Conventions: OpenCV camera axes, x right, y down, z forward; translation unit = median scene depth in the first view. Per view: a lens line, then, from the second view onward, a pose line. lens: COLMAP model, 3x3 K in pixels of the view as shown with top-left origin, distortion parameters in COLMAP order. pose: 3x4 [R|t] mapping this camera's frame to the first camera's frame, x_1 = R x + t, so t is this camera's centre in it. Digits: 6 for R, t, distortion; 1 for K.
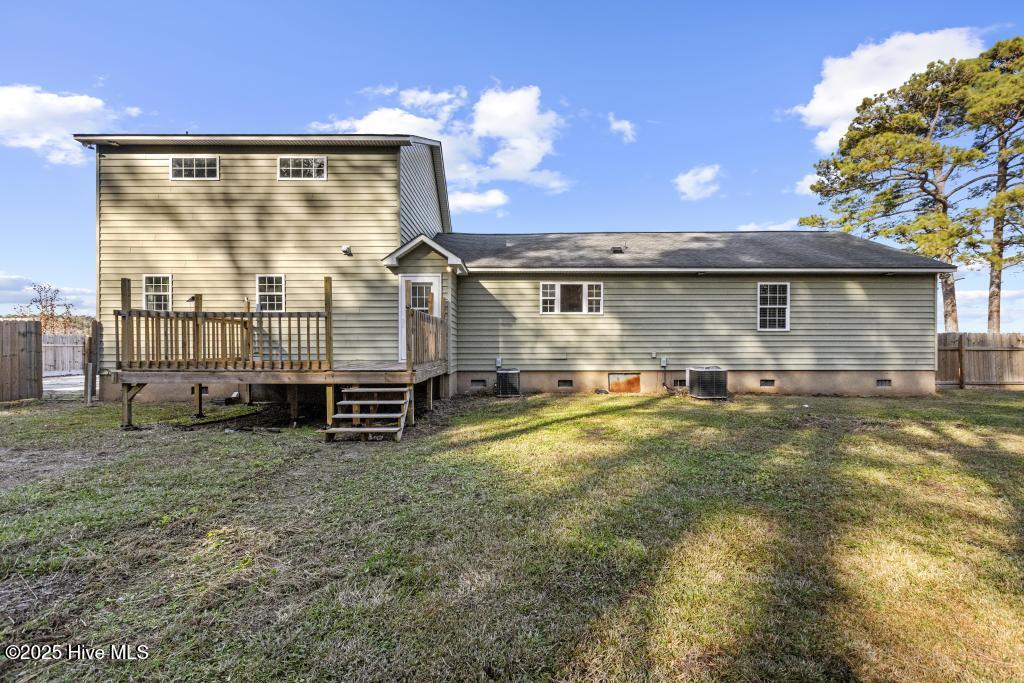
lens RADIAL K [[456.3, 0, 512.9], [0, 456.3, 348.7], [0, 0, 1]] dist [0.001323, 0.000096]
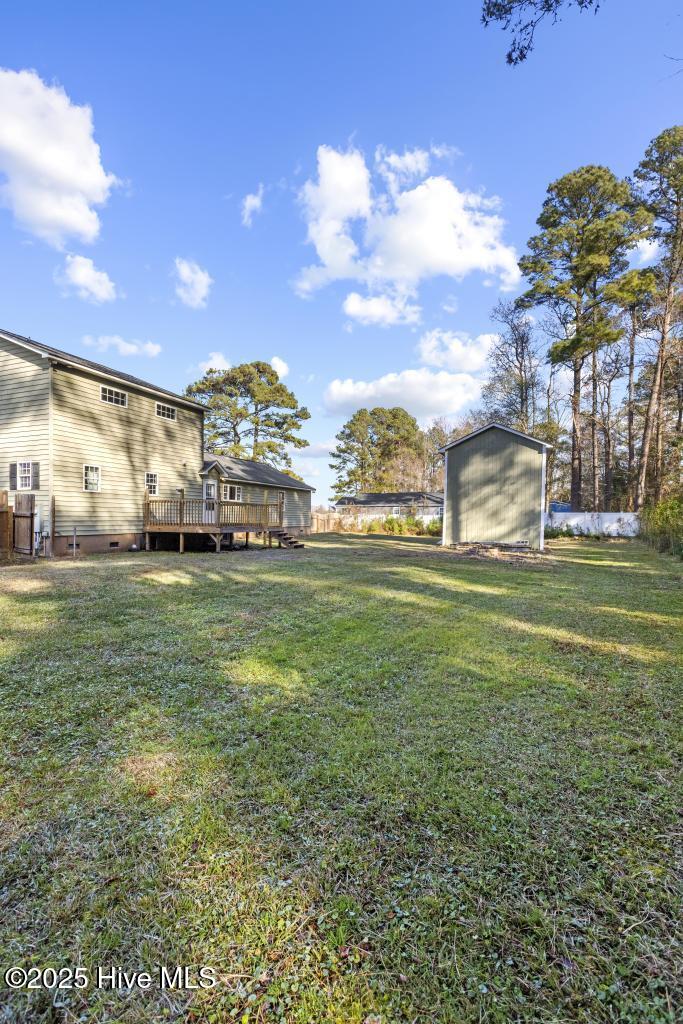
lens RADIAL K [[456.3, 0, 337.4], [0, 456.3, 515.9], [0, 0, 1]] dist [0.001323, 0.000096]
pose [[0.387028, 0.006677, 0.922044, -1.782500], [-0.009960, 0.999946, -0.003061, -0.006722], [-0.922014, -0.007999, 0.387073, -0.261878]]
